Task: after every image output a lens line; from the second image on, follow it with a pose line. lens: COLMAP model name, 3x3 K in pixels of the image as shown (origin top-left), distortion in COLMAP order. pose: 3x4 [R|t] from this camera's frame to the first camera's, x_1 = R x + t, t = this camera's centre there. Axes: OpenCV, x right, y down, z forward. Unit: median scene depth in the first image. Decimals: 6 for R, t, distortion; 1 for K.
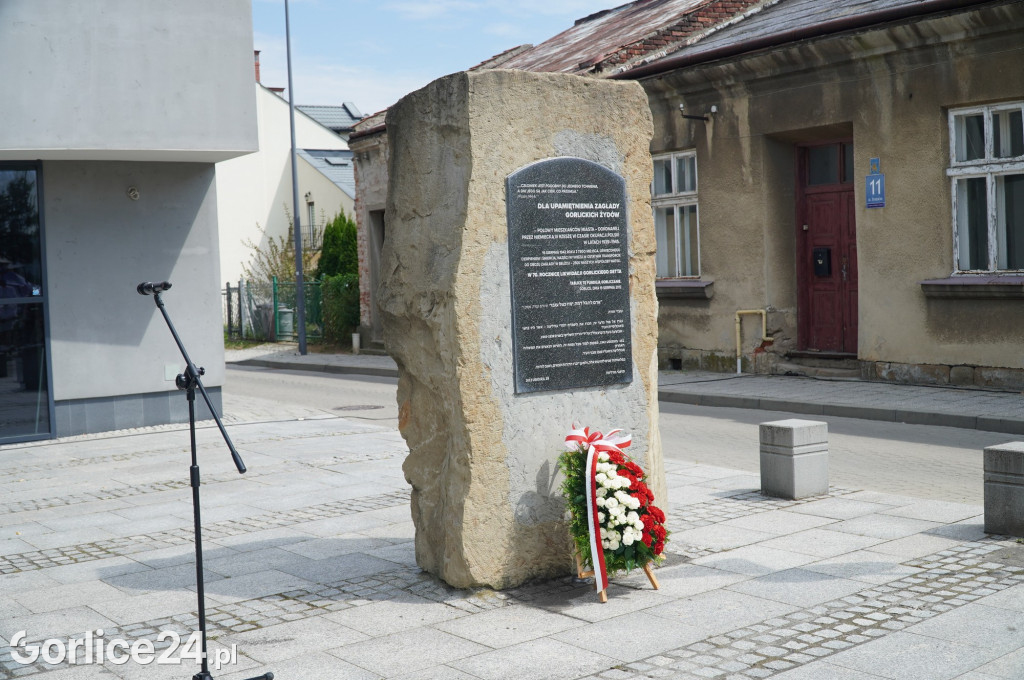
lens RADIAL K [[1286.6, 0, 525.3], [0, 1286.6, 338.7], [0, 0, 1]] dist [0.063217, -0.694067]
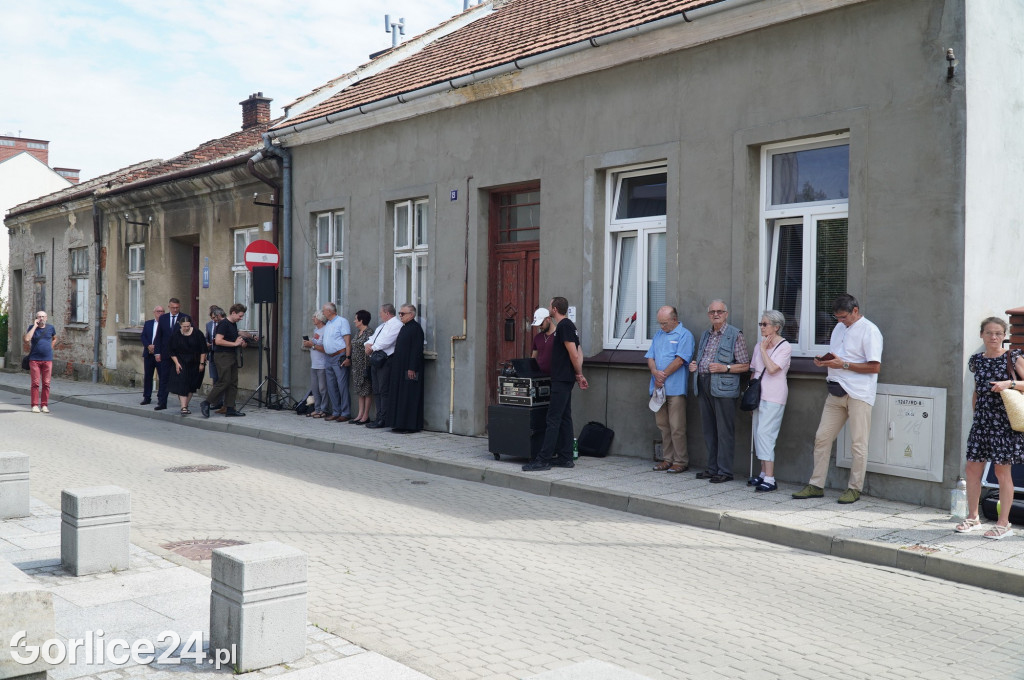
lens RADIAL K [[1063.9, 0, 512.0], [0, 1063.9, 340.0], [0, 0, 1]] dist [0.112490, -0.352110]
pose [[0.992931, 0.058585, 0.103223, 1.290798], [-0.053885, 0.997405, -0.047756, 0.015116], [-0.105753, 0.041856, 0.993511, -0.910927]]
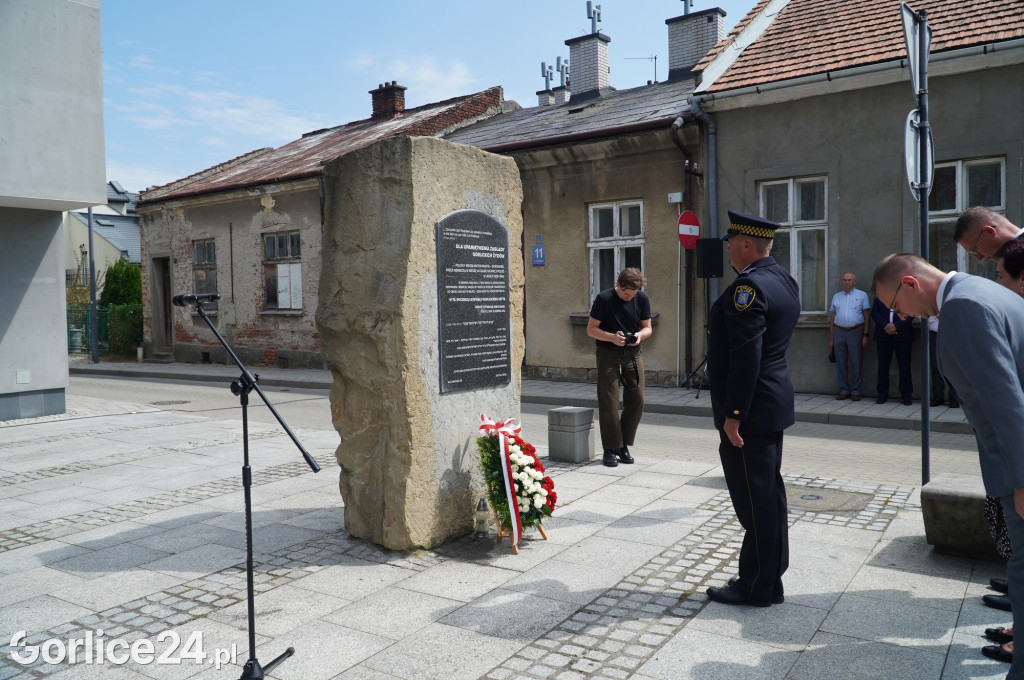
lens RADIAL K [[822.8, 0, 517.6], [0, 822.8, 336.2], [0, 0, 1]] dist [0.001833, -0.008320]
pose [[0.942802, 0.007724, 0.333263, -0.198652], [-0.001292, 0.999809, -0.019516, 0.002583], [-0.333350, 0.017969, 0.942632, 0.201544]]
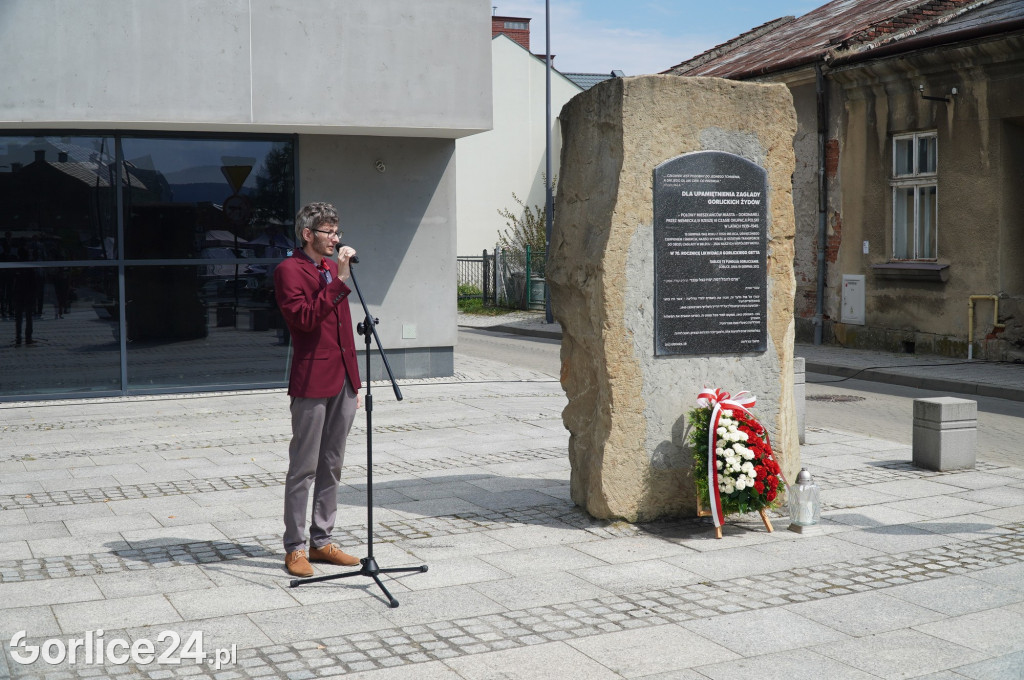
lens RADIAL K [[1342.3, 0, 517.9], [0, 1342.3, 337.9], [0, 0, 1]] dist [0.081993, -1.018593]
pose [[0.976663, 0.044467, -0.210125, 0.120559], [-0.040590, 0.998917, 0.022730, 0.004304], [0.210908, -0.013671, 0.977410, -0.199862]]
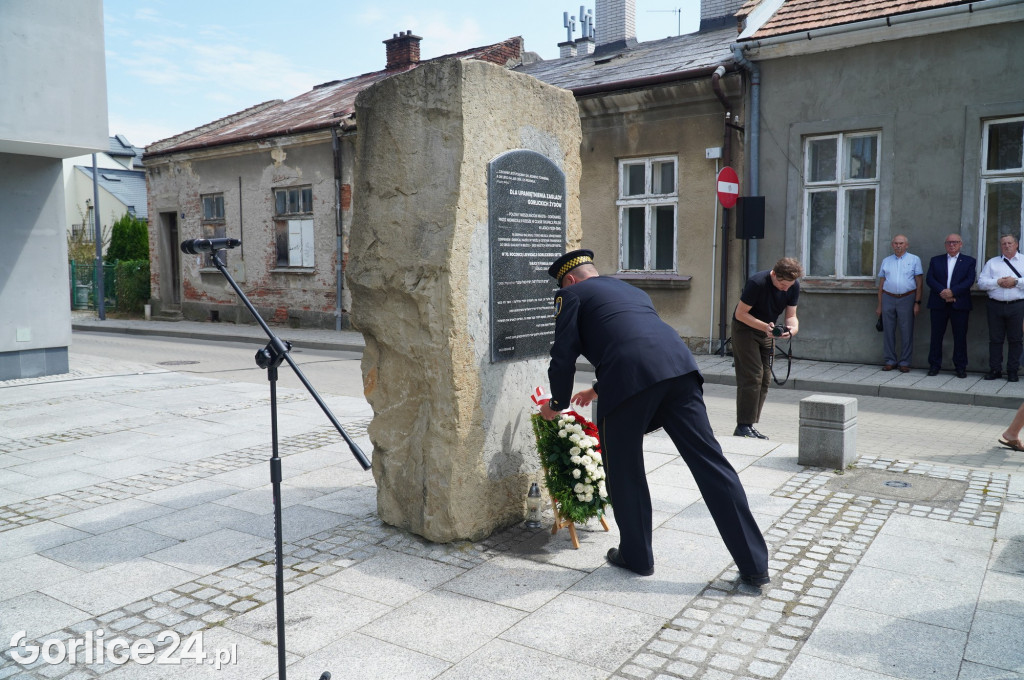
lens RADIAL K [[822.3, 0, 516.7], [0, 822.3, 338.9], [0, 0, 1]] dist [0.000749, -0.004645]
pose [[0.945743, 0.004860, 0.324880, -0.205725], [-0.015274, 0.999448, 0.029512, 0.001809], [-0.324557, -0.032873, 0.945295, 0.320020]]
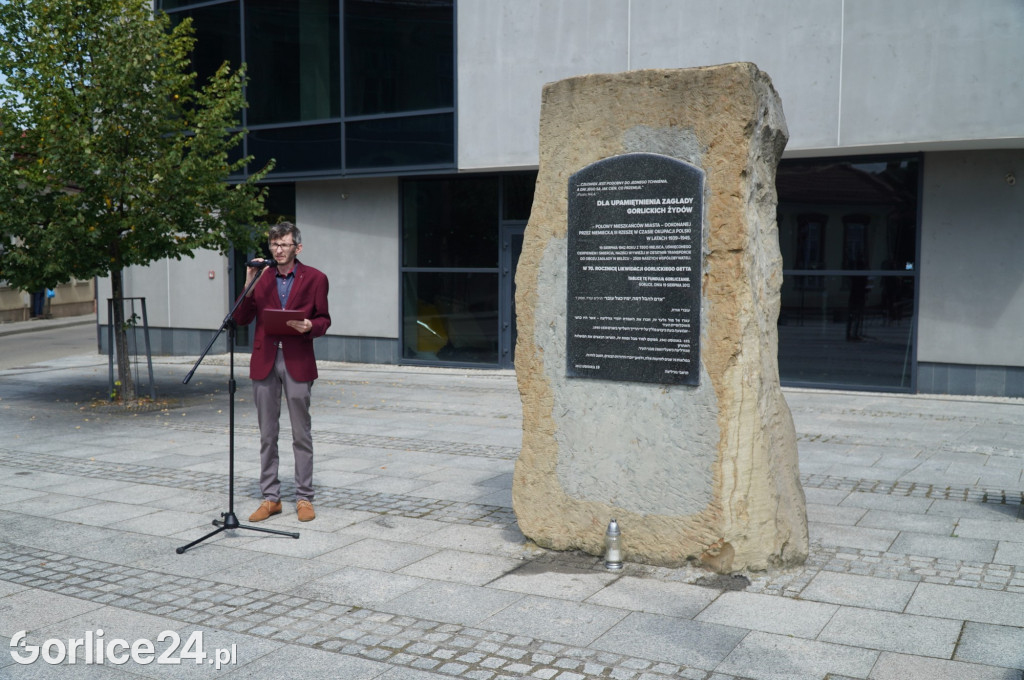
lens RADIAL K [[1063.9, 0, 512.0], [0, 1063.9, 340.0], [0, 0, 1]] dist [0.112490, -0.352110]
pose [[0.408696, 0.105749, -0.906523, 0.759351], [-0.068555, 0.994016, 0.085048, -0.059235], [0.910092, 0.027388, 0.413500, 0.560902]]
